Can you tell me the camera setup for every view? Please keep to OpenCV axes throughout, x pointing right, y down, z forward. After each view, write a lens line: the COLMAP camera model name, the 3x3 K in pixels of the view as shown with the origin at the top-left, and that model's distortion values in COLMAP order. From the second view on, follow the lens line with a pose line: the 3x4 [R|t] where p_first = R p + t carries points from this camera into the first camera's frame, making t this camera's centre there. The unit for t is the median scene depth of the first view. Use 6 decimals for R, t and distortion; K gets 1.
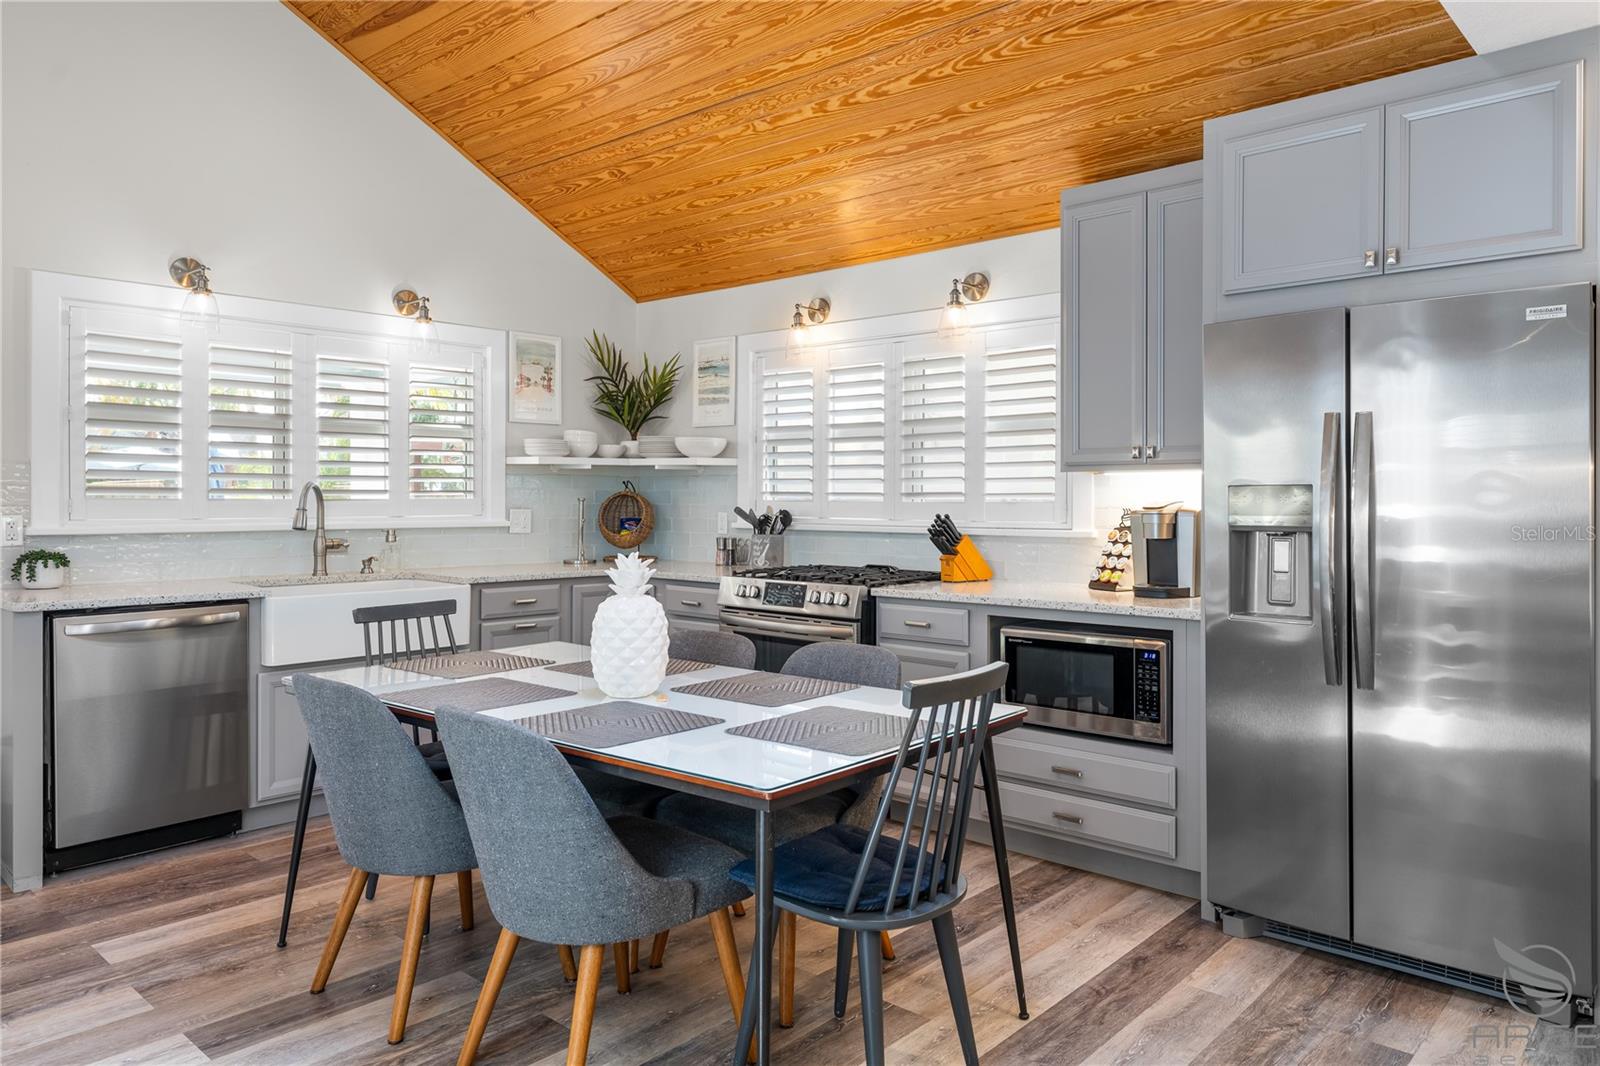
lens RADIAL K [[1049.3, 0, 810.4], [0, 1049.3, 528.9], [0, 0, 1]] dist [-0.001313, -0.001097]
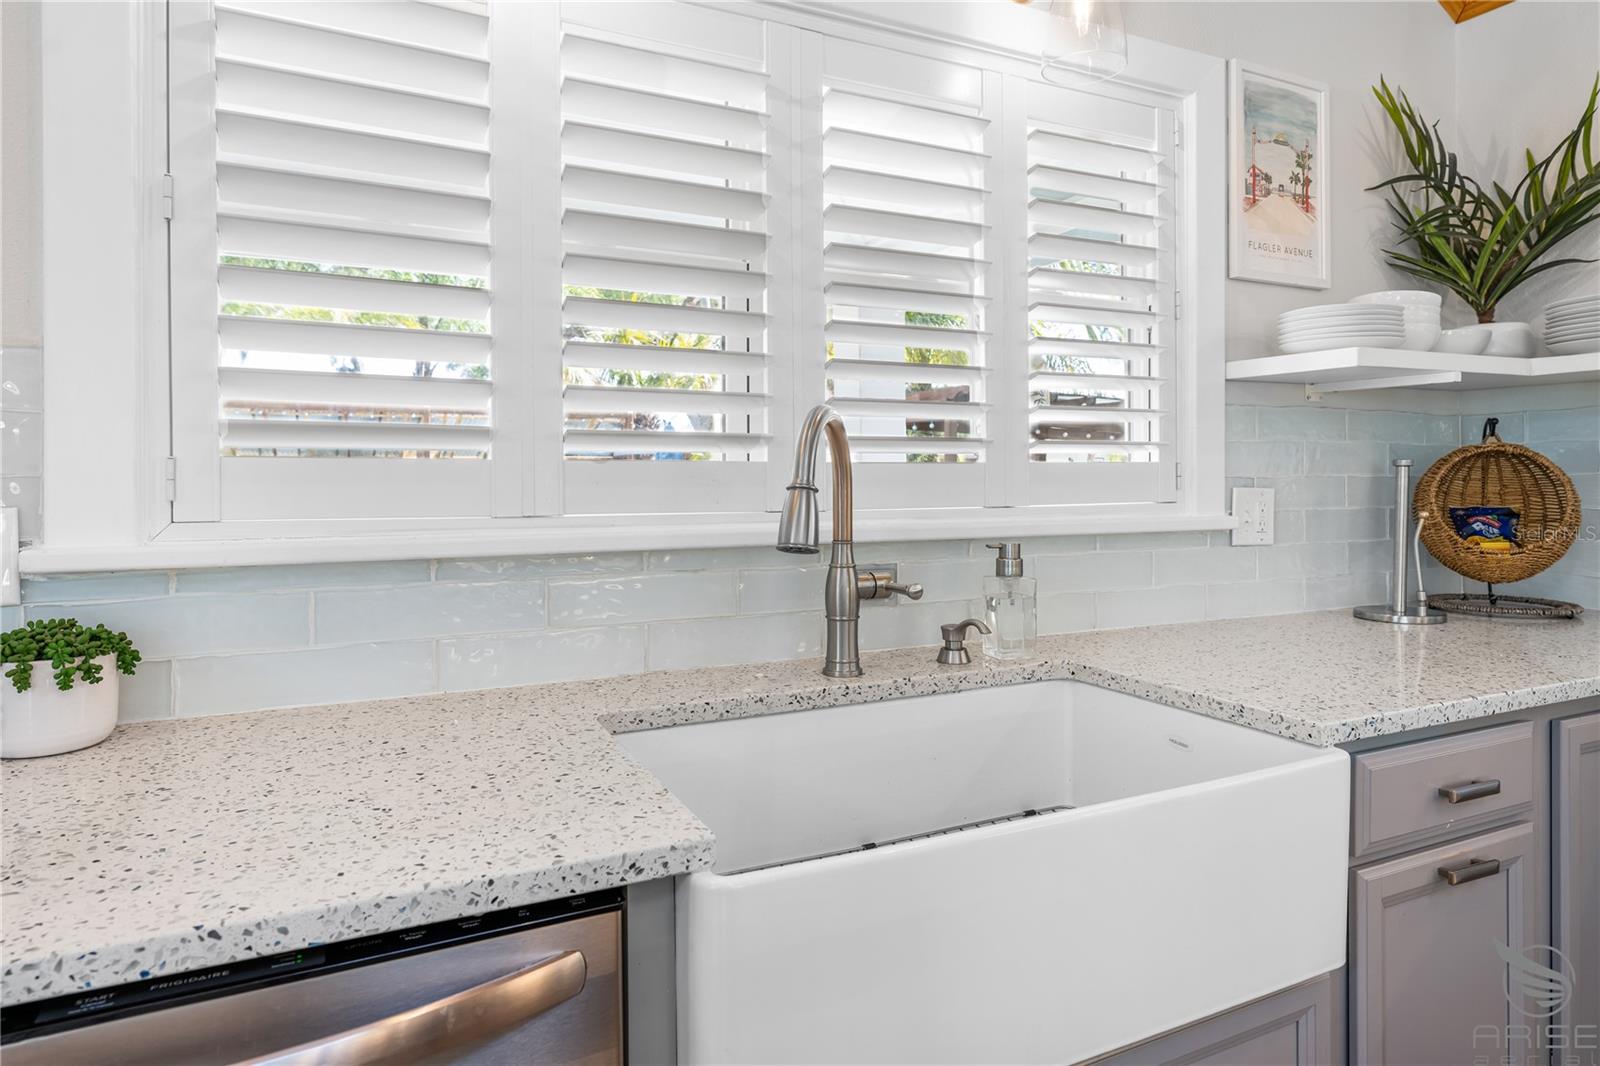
lens RADIAL K [[966.0, 0, 800.0], [0, 966.0, 533.0], [0, 0, 1]] dist [0.001882, 0.000517]
pose [[0.923138, 0.011060, -0.384311, -0.352546], [-0.002386, 0.999732, 0.023040, -0.010984], [0.384462, -0.020352, 0.922916, 0.687272]]
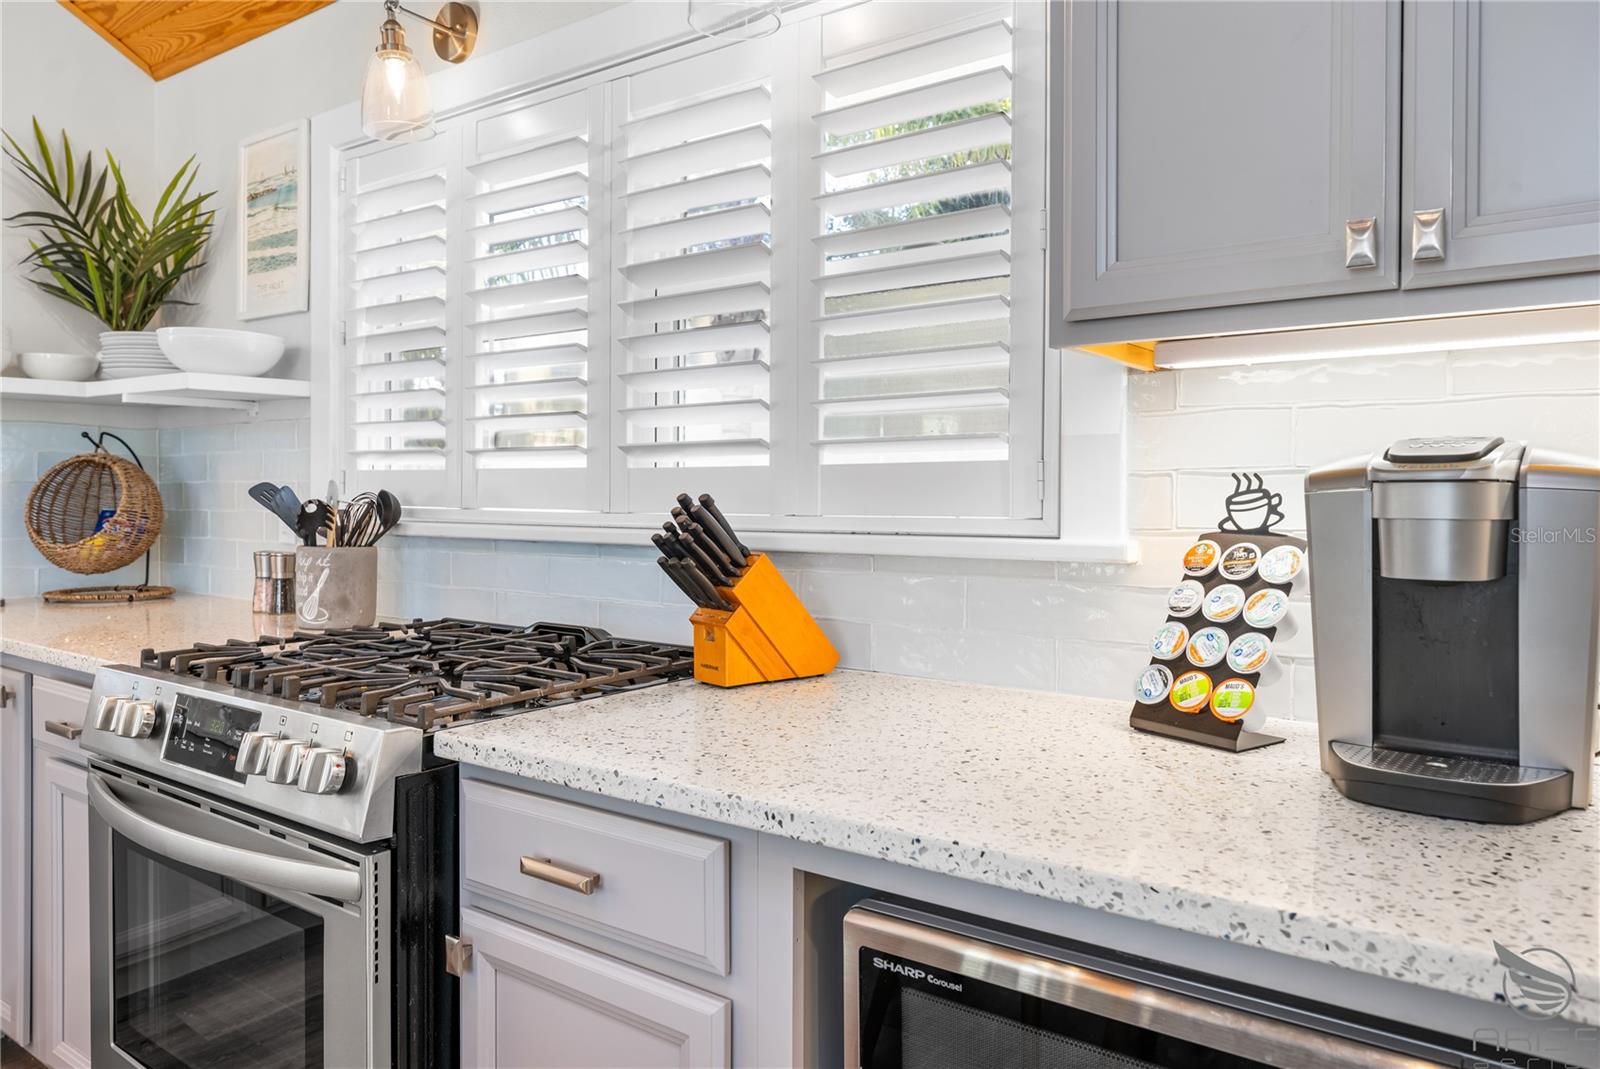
lens RADIAL K [[1041.2, 0, 800.0], [0, 1041.2, 534.5], [0, 0, 1]] dist [0.000125, -0.000210]
pose [[0.995196, -0.001415, 0.097897, 0.121649], [0.000708, 0.999973, 0.007252, -0.002927], [-0.097904, -0.007148, 0.995170, 0.621808]]
